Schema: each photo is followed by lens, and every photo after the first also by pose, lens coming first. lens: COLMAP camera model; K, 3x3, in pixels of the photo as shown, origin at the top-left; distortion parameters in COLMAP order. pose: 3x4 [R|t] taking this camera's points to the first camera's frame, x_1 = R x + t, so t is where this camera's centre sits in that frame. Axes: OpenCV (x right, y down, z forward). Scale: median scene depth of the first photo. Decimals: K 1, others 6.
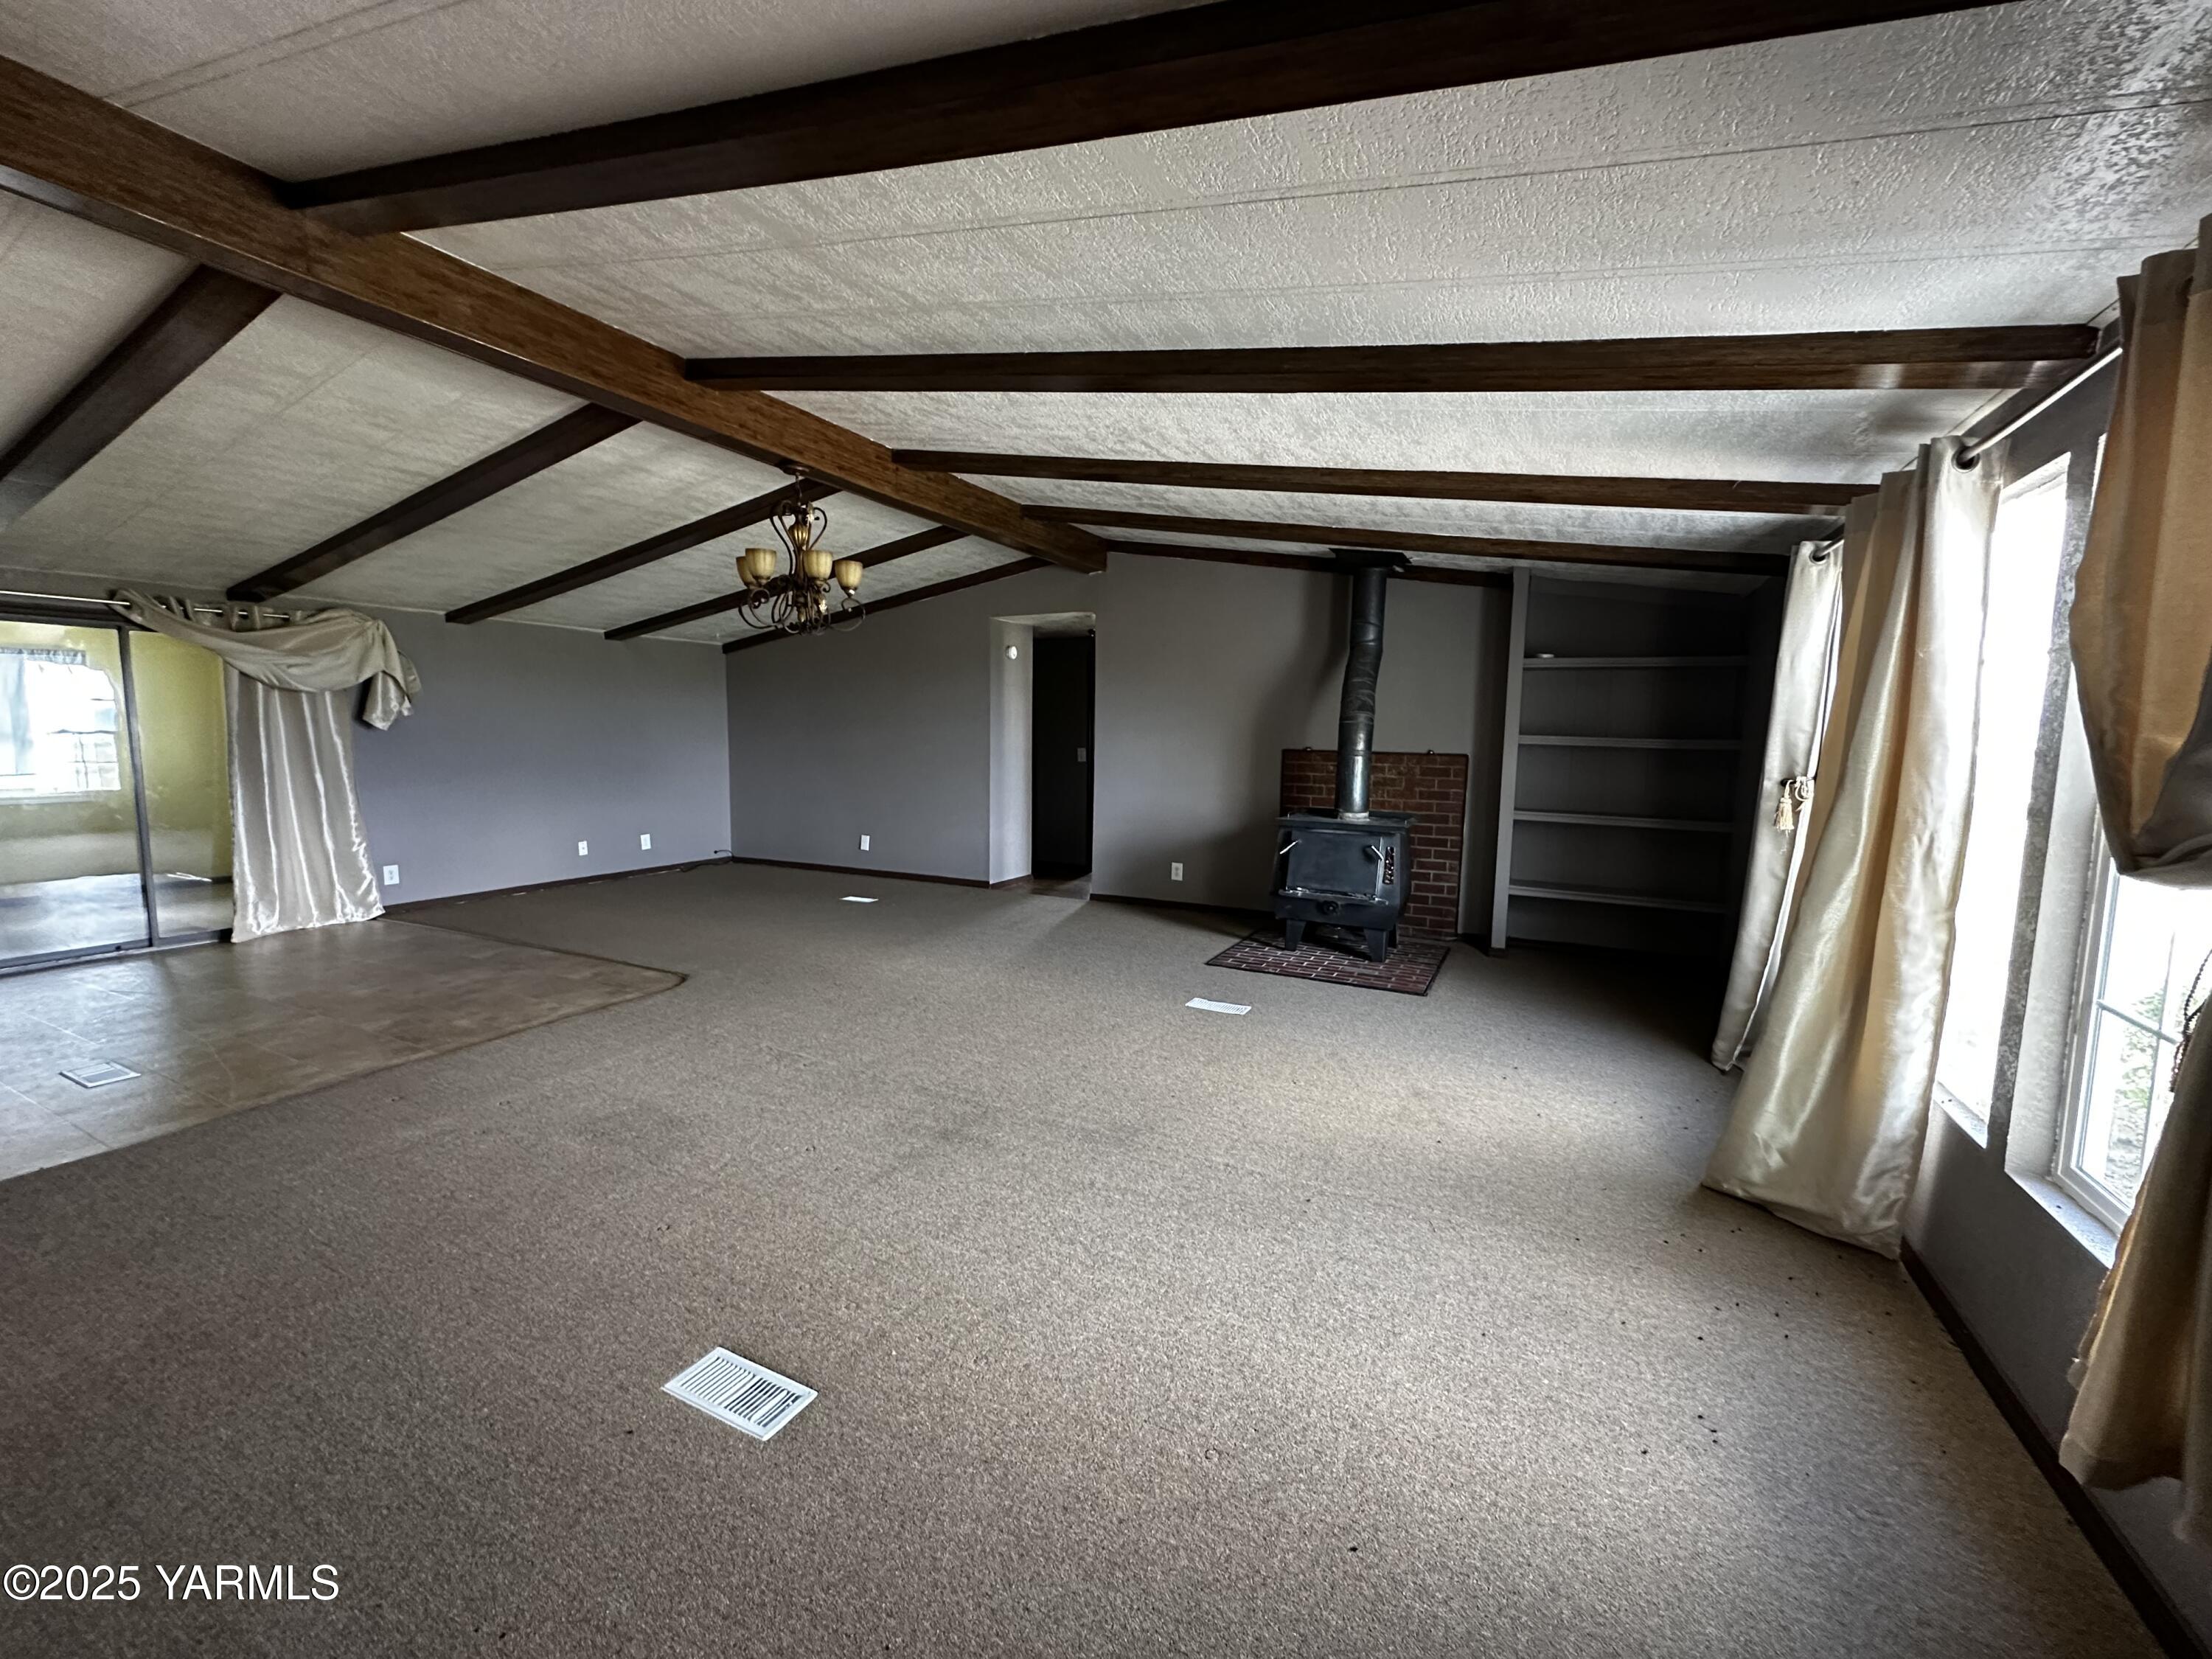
lens RADIAL K [[890.8, 0, 1106.0], [0, 890.8, 829.5], [0, 0, 1]] dist [-0.001195, -0.000063]
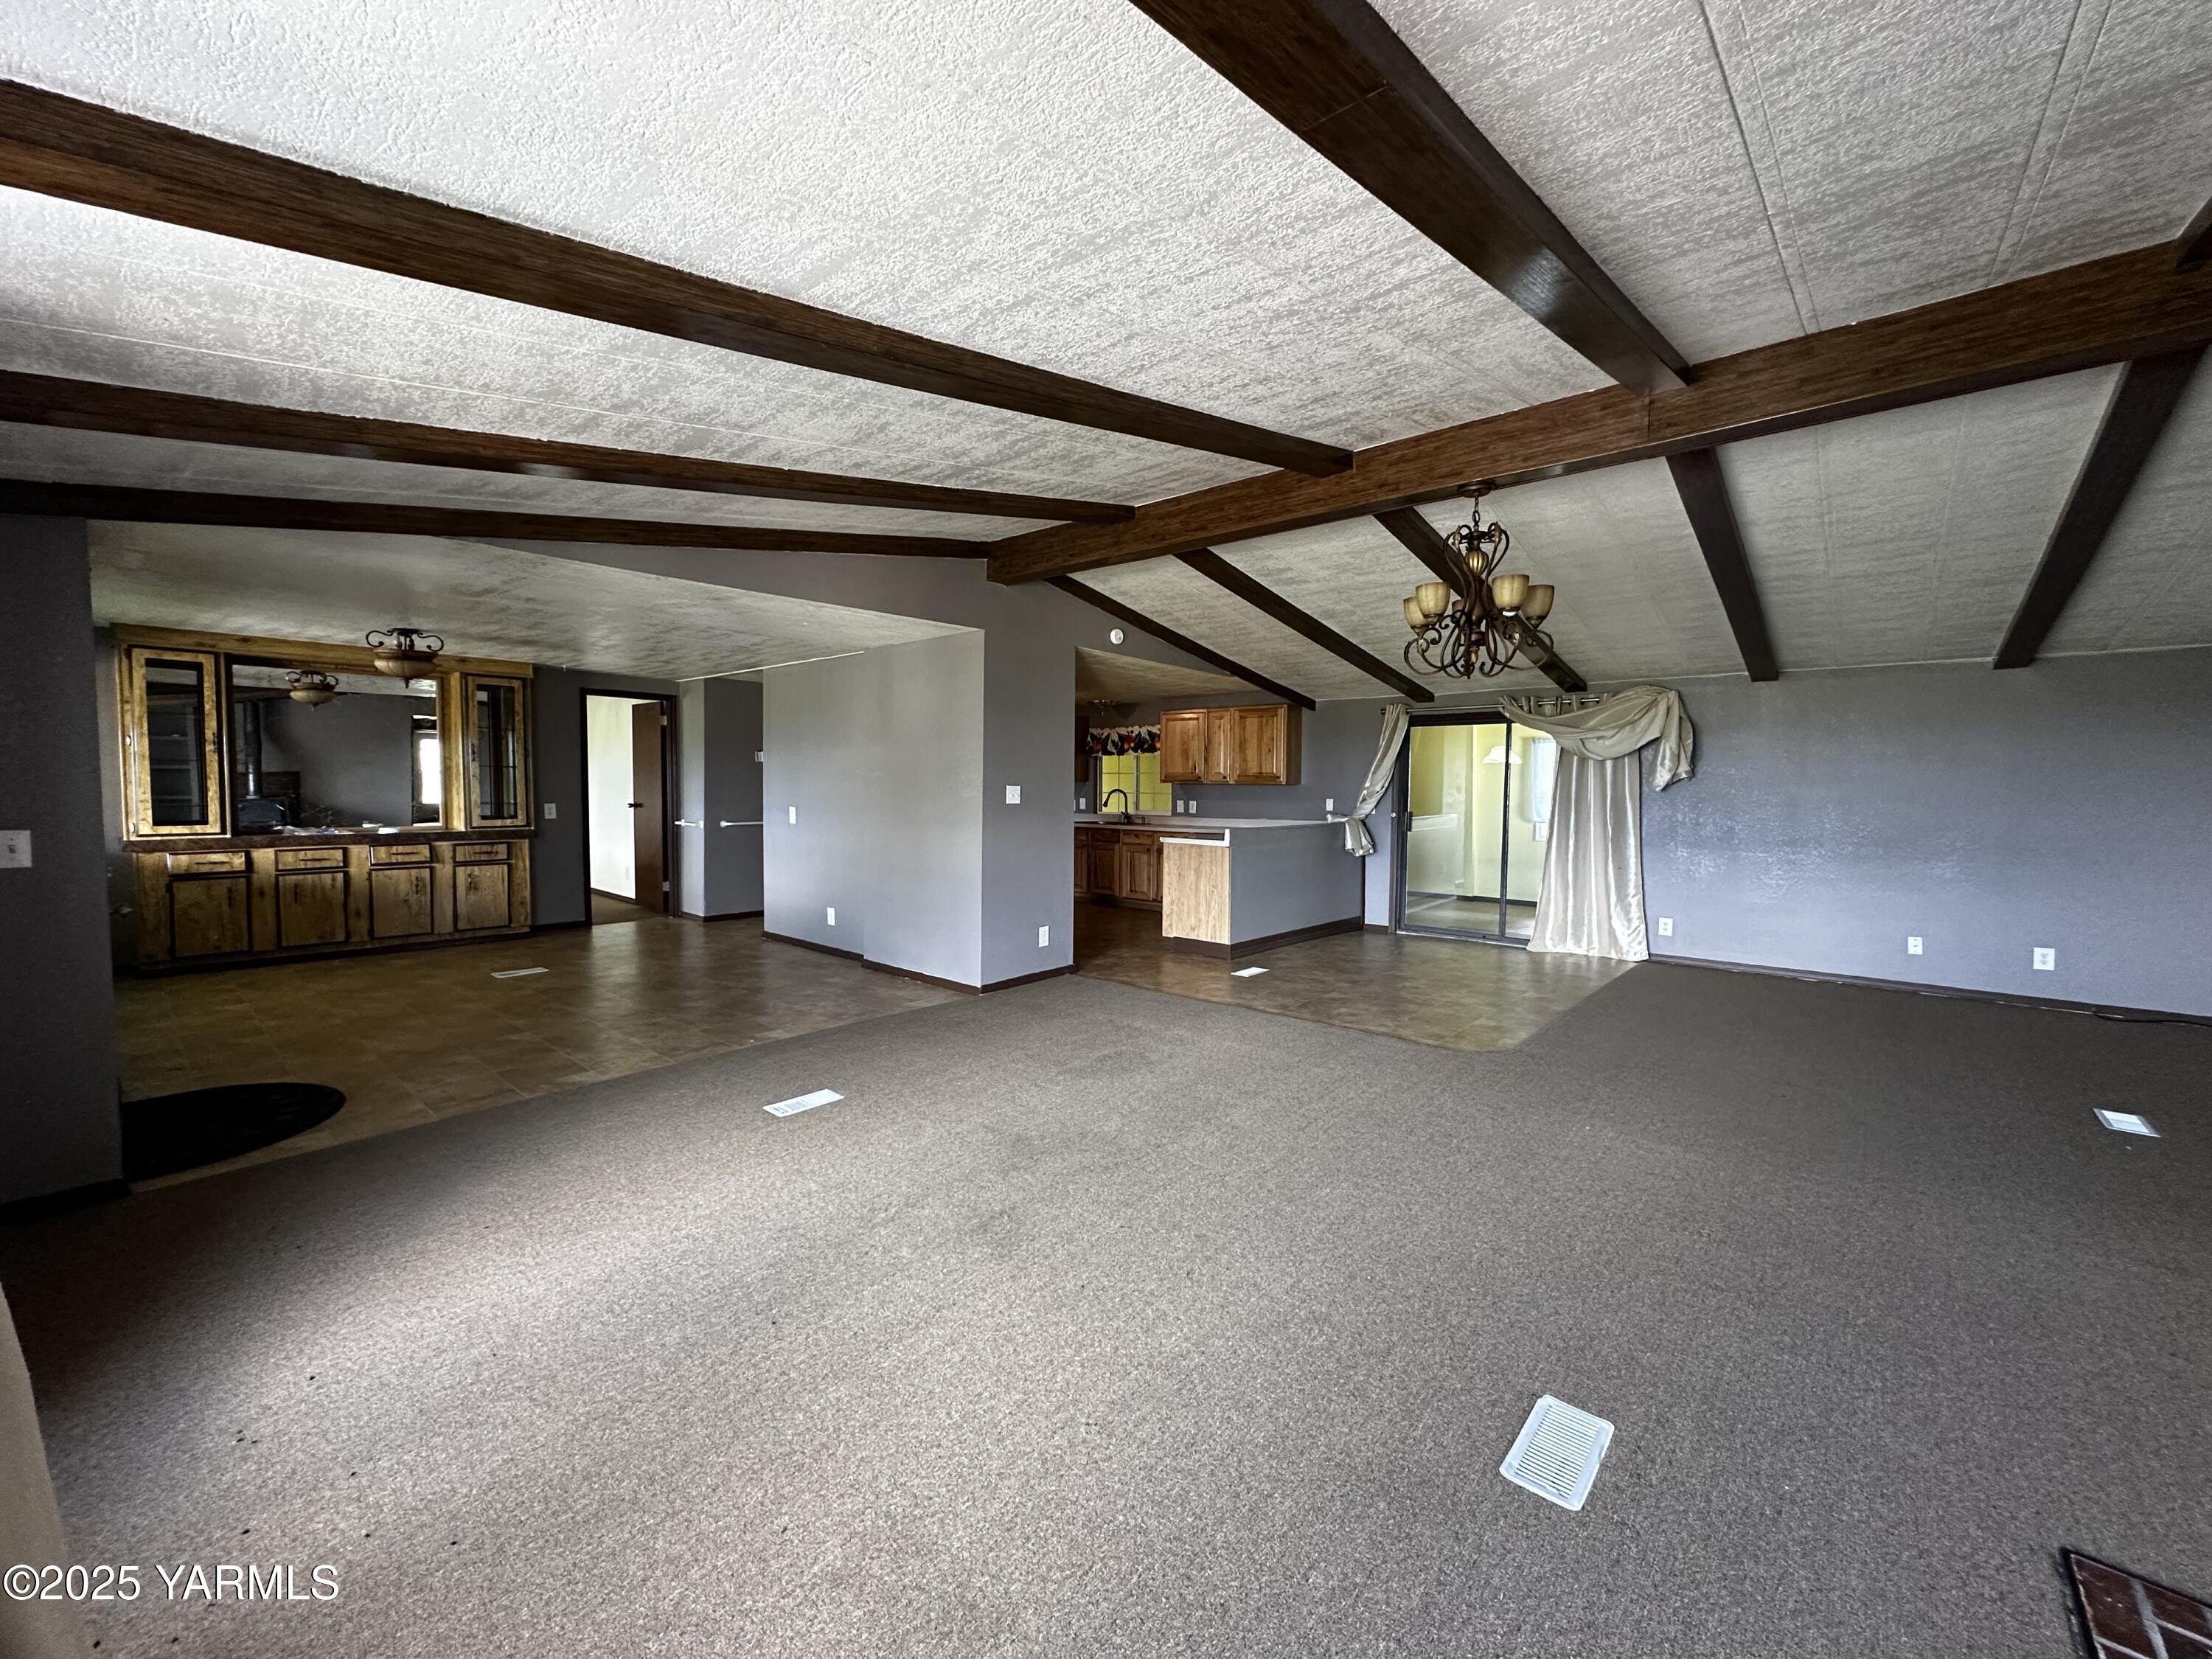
lens RADIAL K [[890.8, 0, 1106.0], [0, 890.8, 829.5], [0, 0, 1]] dist [-0.001195, -0.000063]
pose [[-0.251432, 0.040193, -0.967040, 0.611949], [-0.115950, 0.990691, 0.071323, -0.098656], [0.960905, 0.130061, -0.244431, 0.924917]]
